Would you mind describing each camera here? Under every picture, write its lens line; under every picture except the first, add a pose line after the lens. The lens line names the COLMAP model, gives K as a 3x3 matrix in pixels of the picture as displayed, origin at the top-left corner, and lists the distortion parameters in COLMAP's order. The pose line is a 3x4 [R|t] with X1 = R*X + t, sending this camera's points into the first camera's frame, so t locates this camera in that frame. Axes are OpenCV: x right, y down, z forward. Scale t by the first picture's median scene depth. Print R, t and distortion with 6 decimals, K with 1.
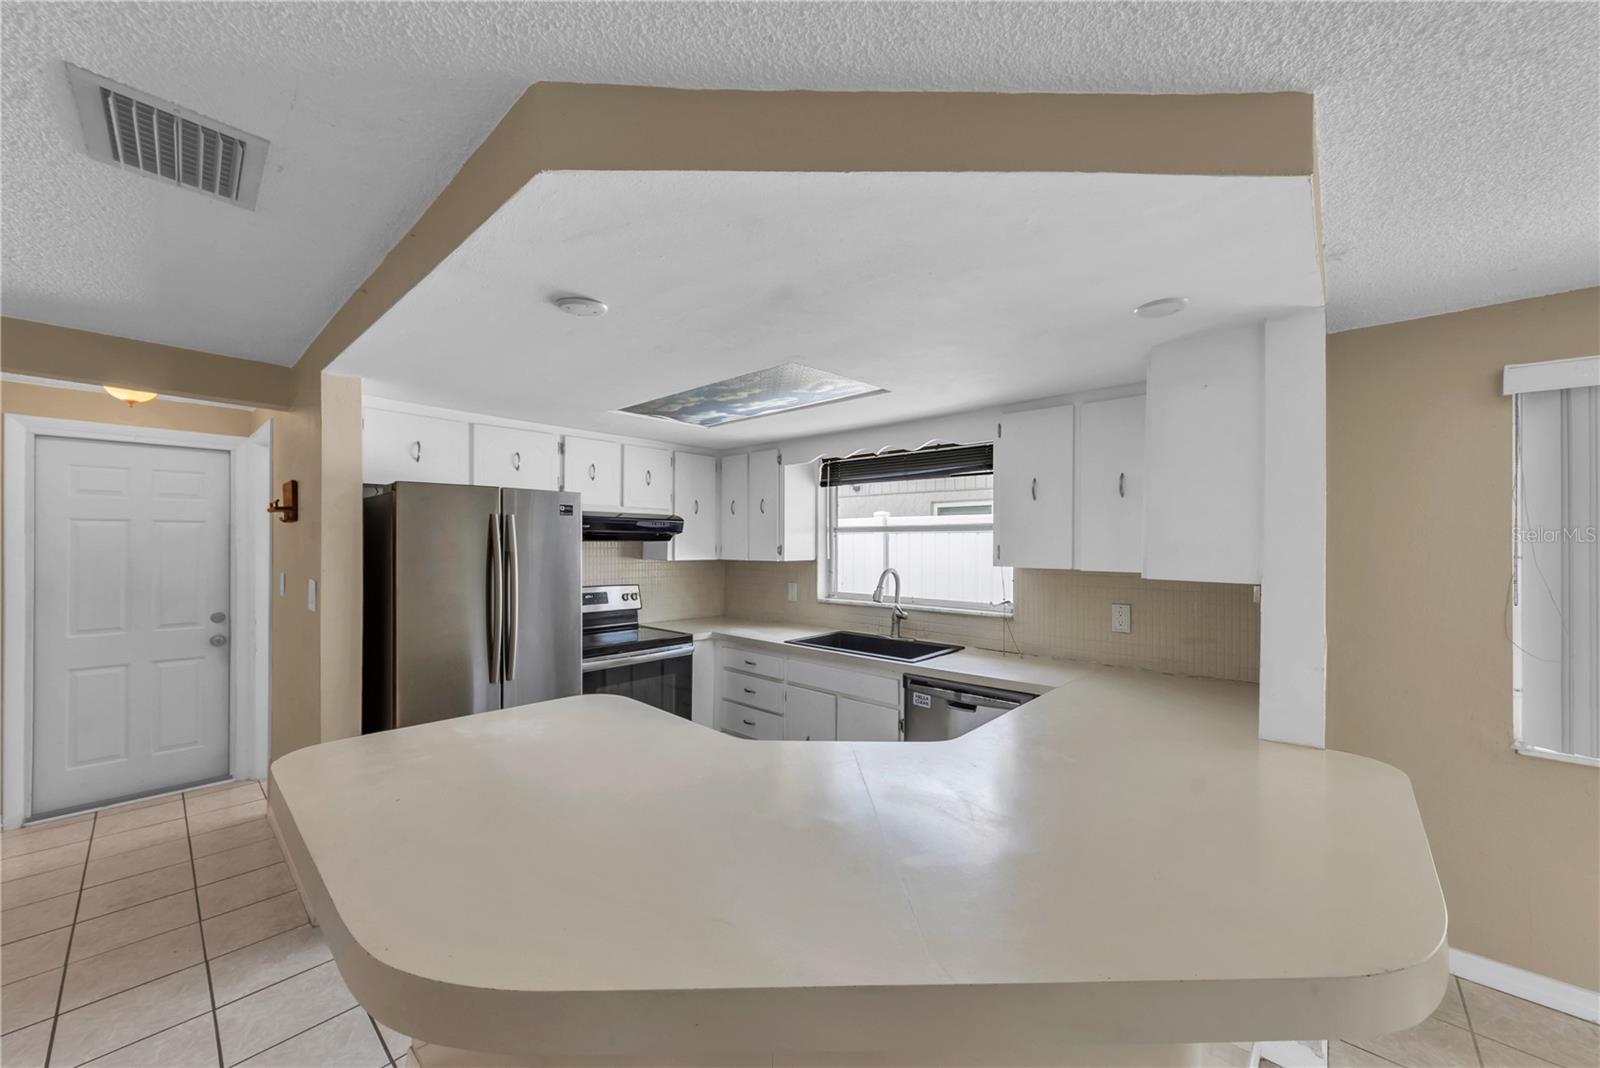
lens RADIAL K [[597.4, 0, 808.1], [0, 597.4, 541.4], [0, 0, 1]] dist [0.002719, 0.001686]
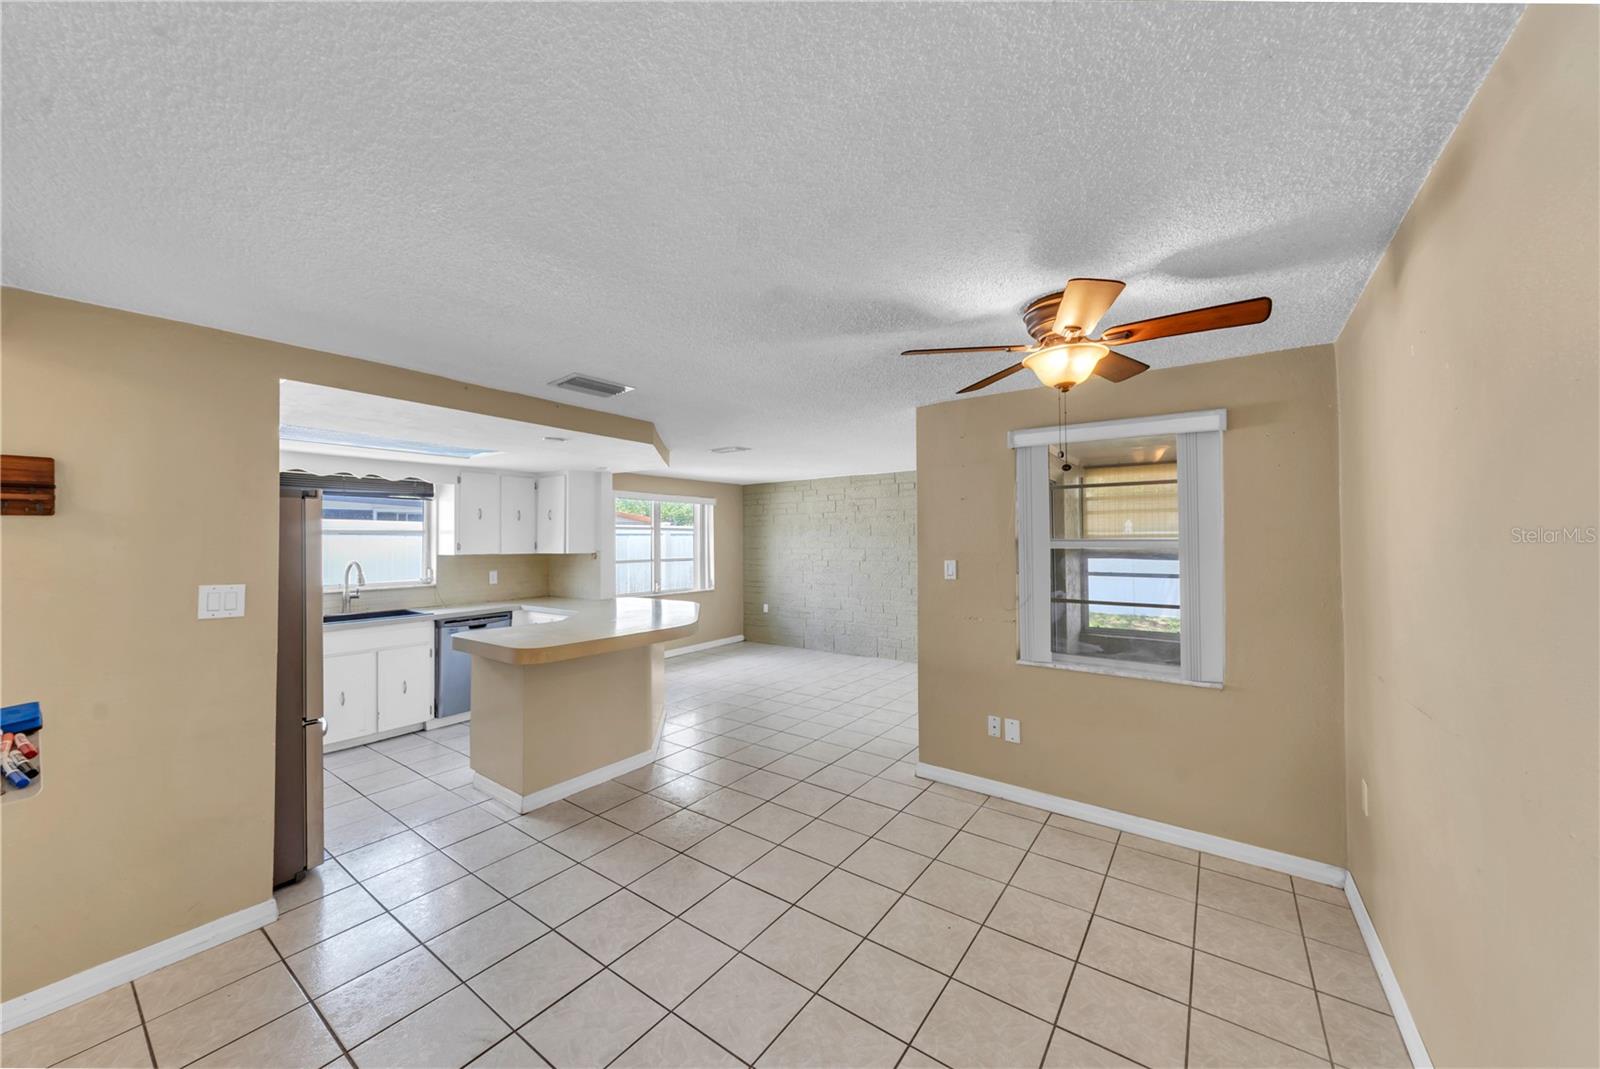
lens RADIAL K [[597.4, 0, 794.9], [0, 597.4, 527.2], [0, 0, 1]] dist [0.002719, 0.001686]
pose [[-0.138688, 0.016129, 0.990205, -1.438314], [0.002551, 0.999870, -0.015929, -0.008904], [-0.990333, 0.000317, -0.138712, 0.202311]]
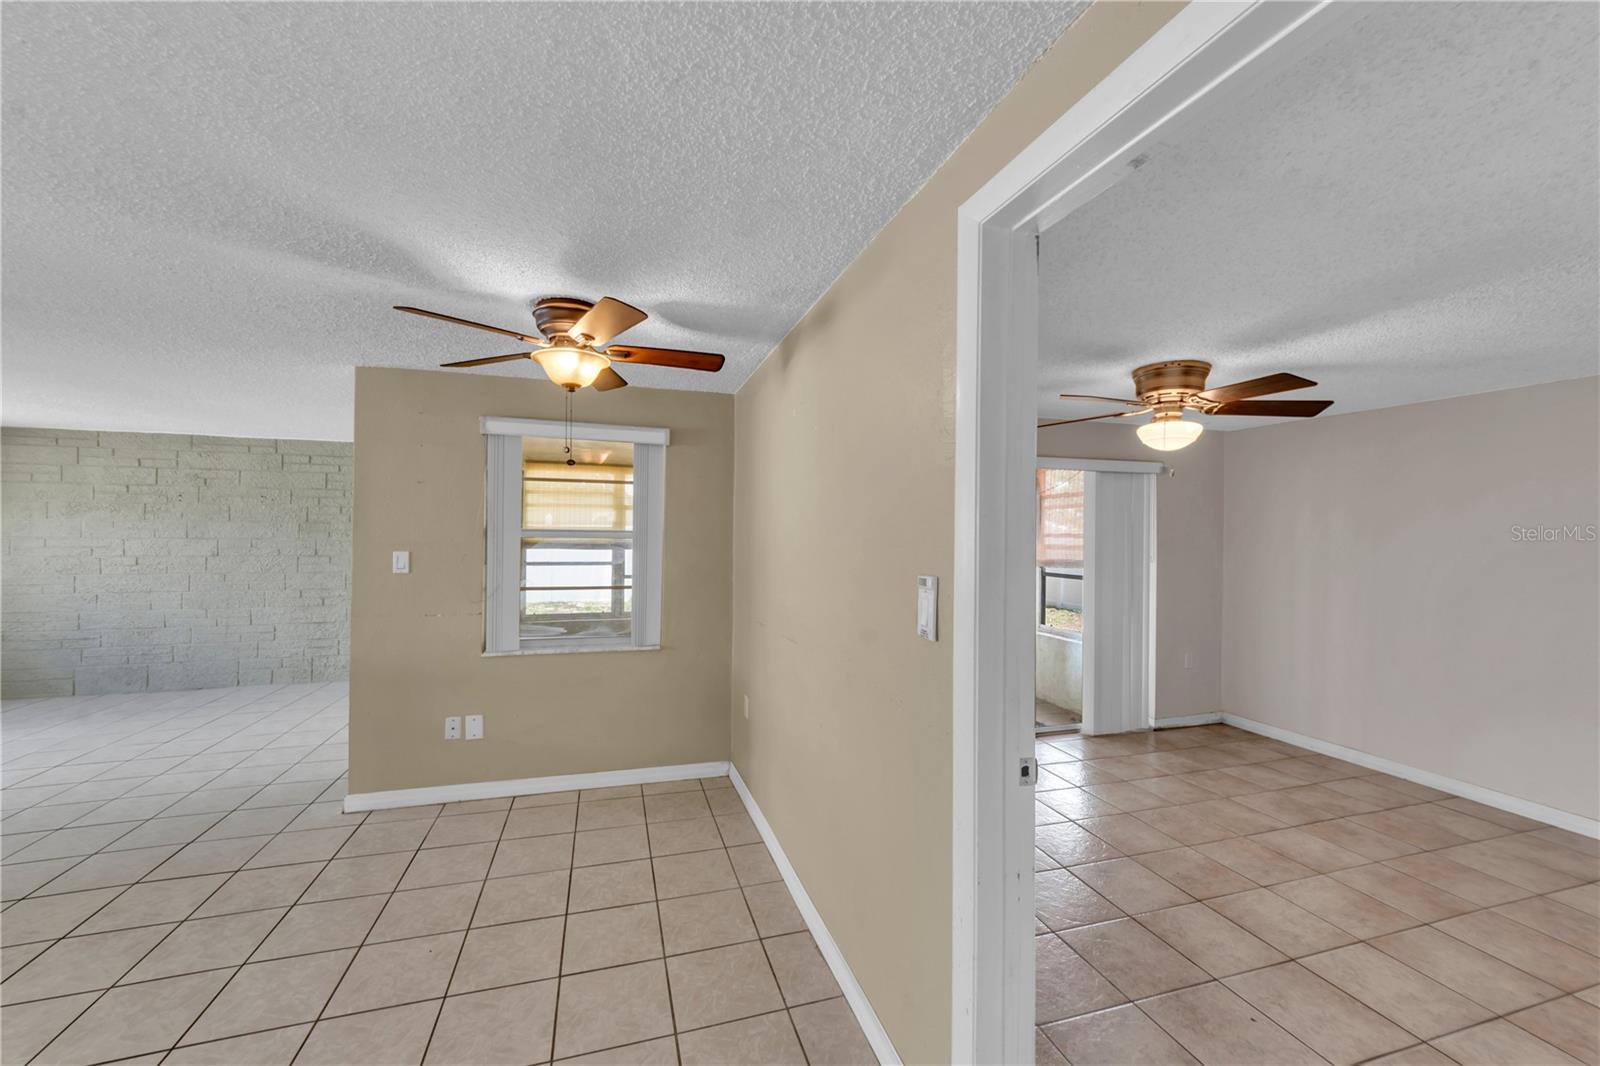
lens RADIAL K [[597.4, 0, 795.3], [0, 597.4, 533.1], [0, 0, 1]] dist [0.002719, 0.001686]
pose [[-0.872104, -0.014645, 0.489101, -1.413414], [-0.016522, 0.999863, 0.000480, -0.005800], [-0.489041, -0.007662, -0.872227, 0.287357]]
